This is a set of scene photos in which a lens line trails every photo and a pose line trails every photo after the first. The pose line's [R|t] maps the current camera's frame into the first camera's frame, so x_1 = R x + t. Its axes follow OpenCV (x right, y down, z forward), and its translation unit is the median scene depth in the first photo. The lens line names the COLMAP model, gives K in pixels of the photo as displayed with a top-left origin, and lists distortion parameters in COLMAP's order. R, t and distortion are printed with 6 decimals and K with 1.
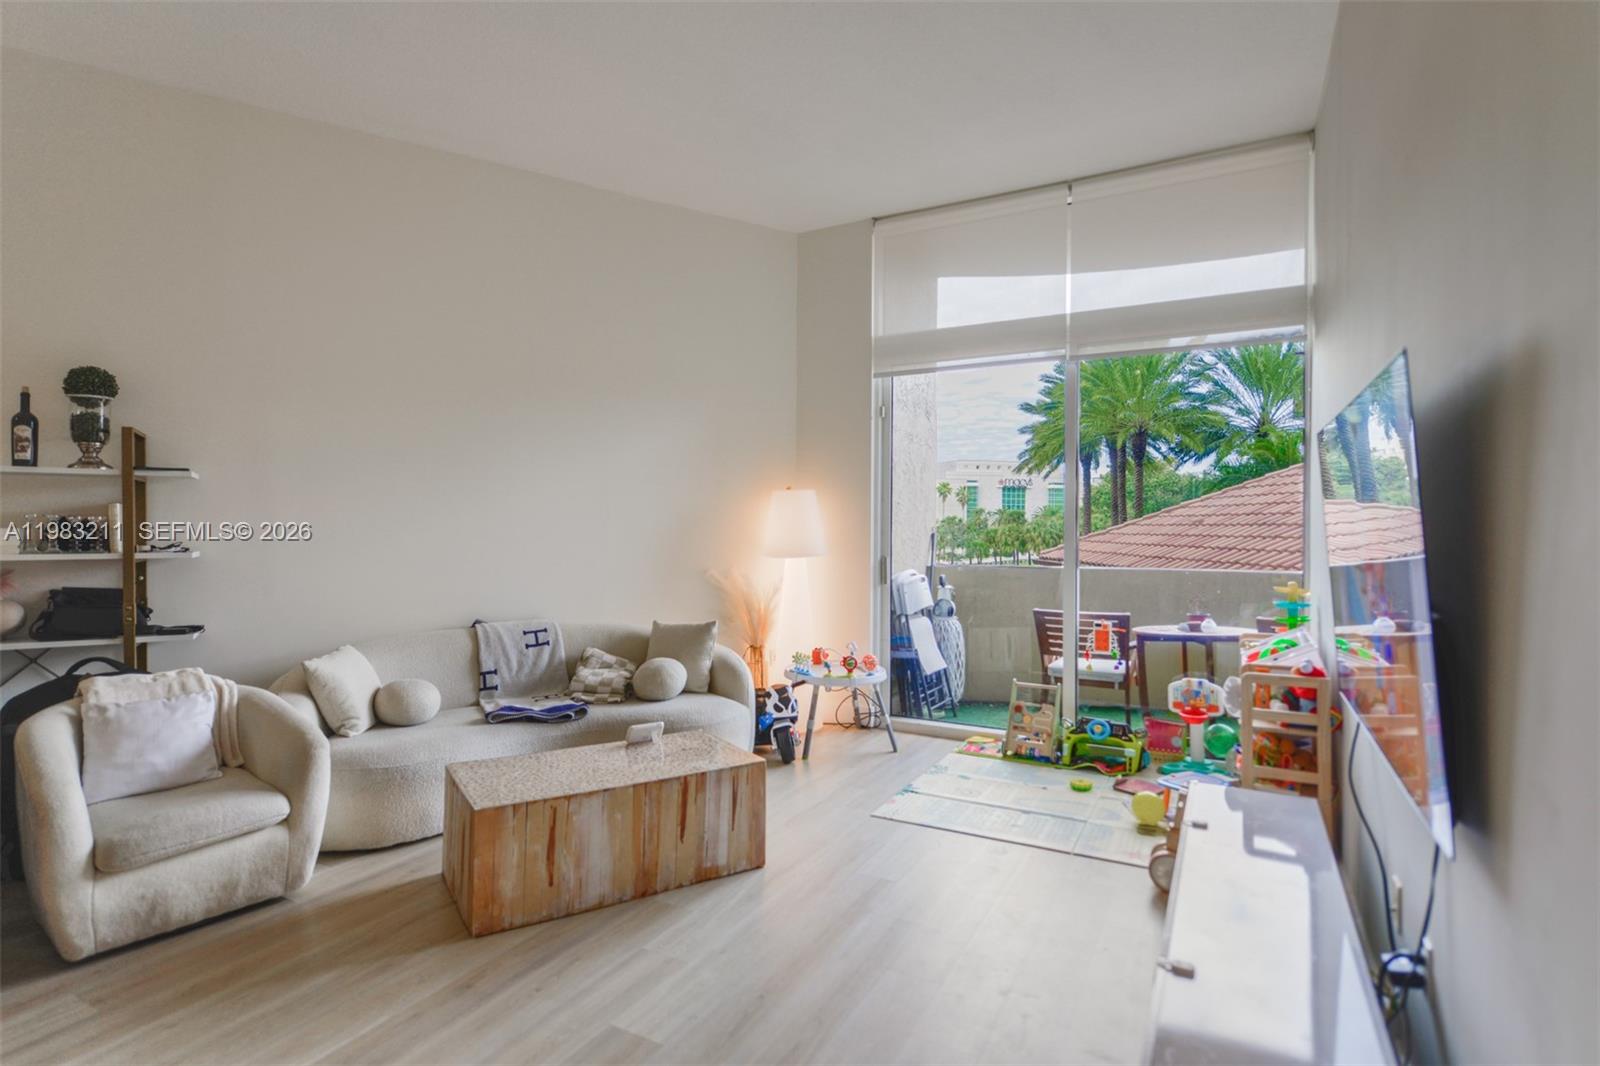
lens RADIAL K [[815.1, 0, 800.0], [0, 815.1, 533.0], [0, 0, 1]] dist [0.010133, 0.000077]
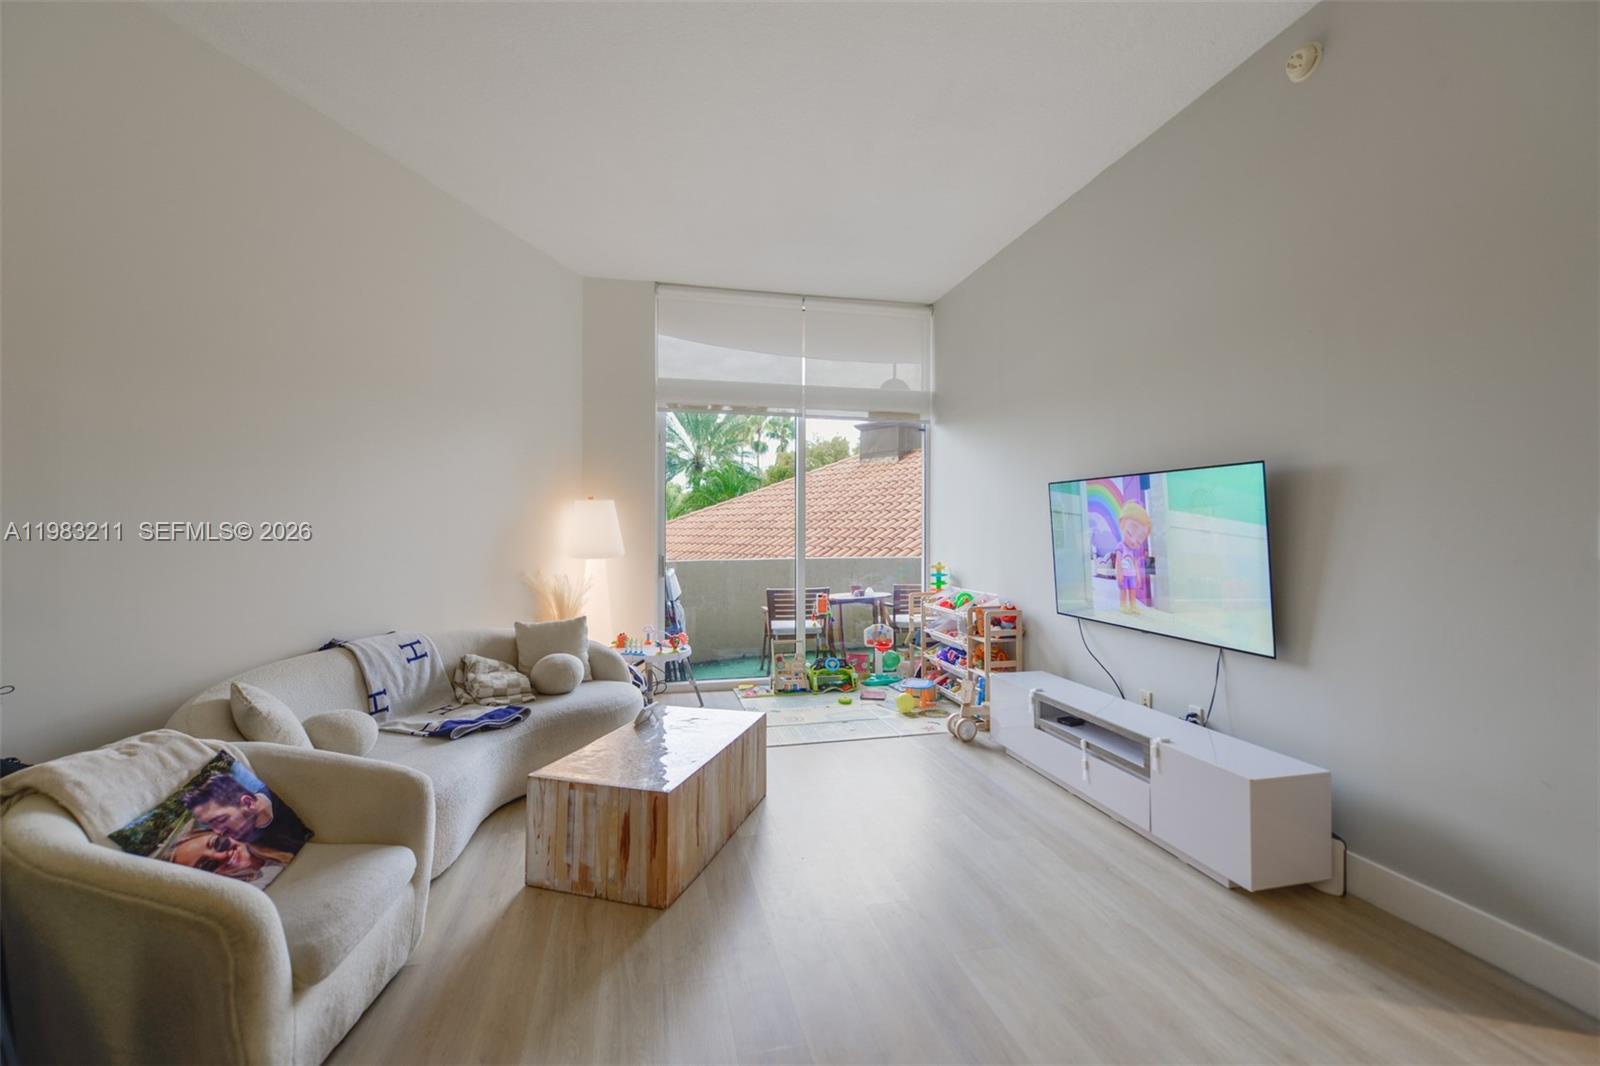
lens RADIAL K [[662.4, 0, 800.0], [0, 662.4, 533.0], [0, 0, 1]] dist [0.001412, -0.000009]
pose [[0.742270, -0.006834, 0.670066, -0.506444], [0.008846, 0.999961, 0.000400, -0.004210], [-0.670042, 0.005630, 0.742302, 0.129734]]
